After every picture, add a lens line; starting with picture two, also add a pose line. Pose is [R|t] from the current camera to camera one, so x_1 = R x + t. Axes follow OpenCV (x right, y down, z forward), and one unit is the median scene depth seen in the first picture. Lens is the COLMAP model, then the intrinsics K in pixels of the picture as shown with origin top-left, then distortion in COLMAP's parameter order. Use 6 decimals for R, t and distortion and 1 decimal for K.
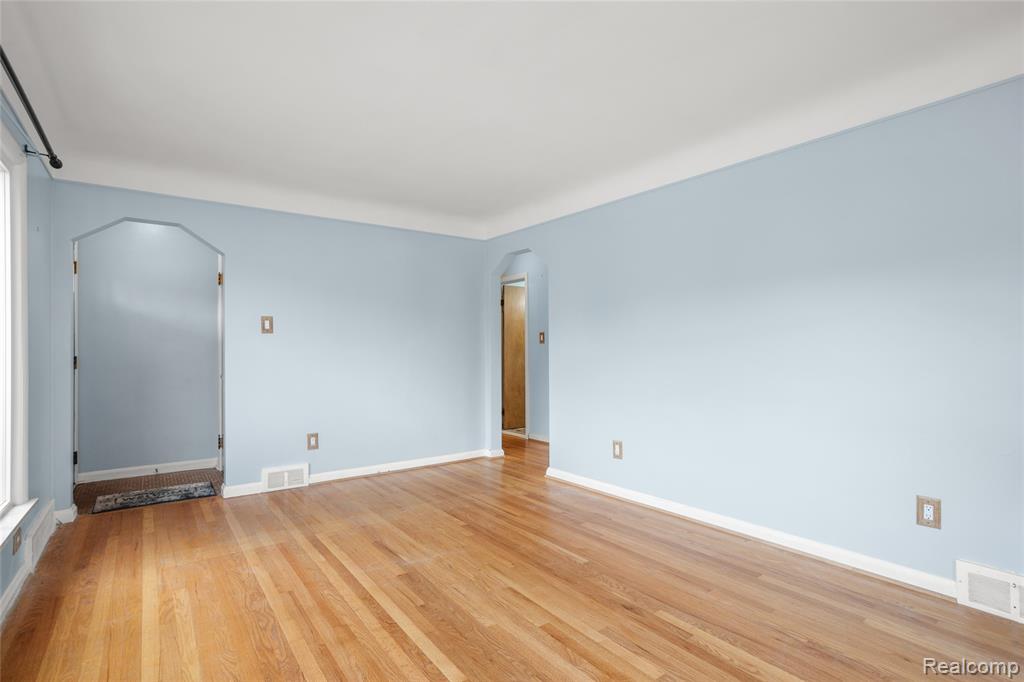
lens RADIAL K [[506.2, 0, 505.3], [0, 506.2, 349.0], [0, 0, 1]] dist [-0.057715, 0.035808]
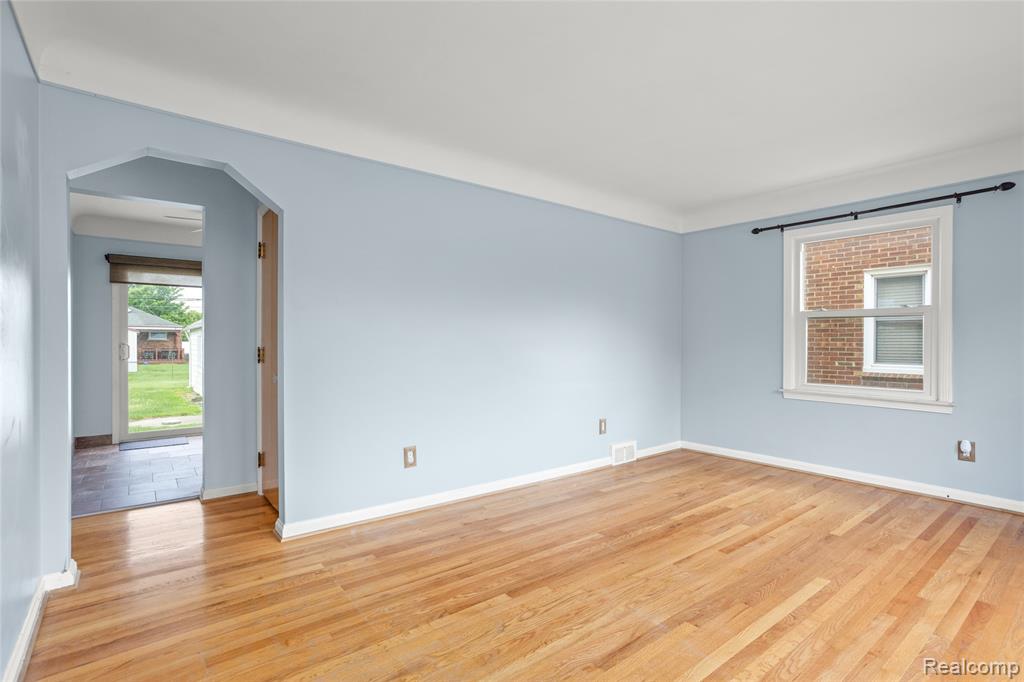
lens RADIAL K [[490.6, 0, 512.0], [0, 490.6, 341.0], [0, 0, 1]] dist [-0.057904, 0.030032]
pose [[-0.035670, 0.004626, 0.999353, -0.812086], [-0.003693, 0.999982, -0.004761, 0.004937], [-0.999357, -0.003860, -0.035652, 1.111945]]
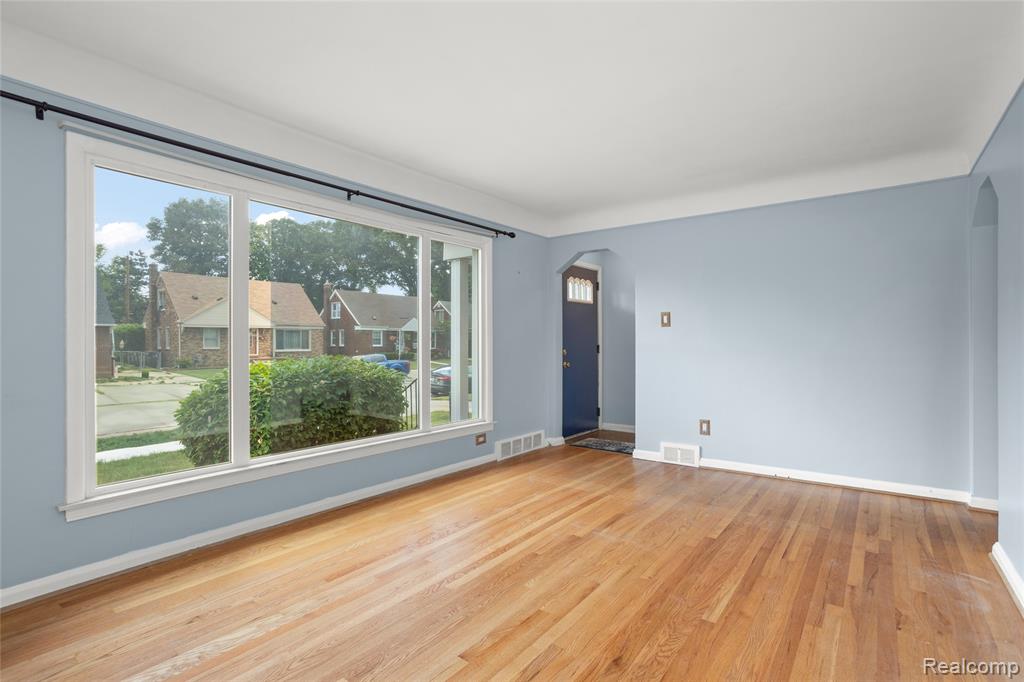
lens RADIAL K [[490.6, 0, 512.0], [0, 490.6, 341.0], [0, 0, 1]] dist [-0.057904, 0.030032]
pose [[0.278307, 0.001070, -0.960491, 0.698404], [0.001546, 0.999998, 0.001562, -0.000684], [0.960491, -0.001920, 0.278305, 0.460630]]
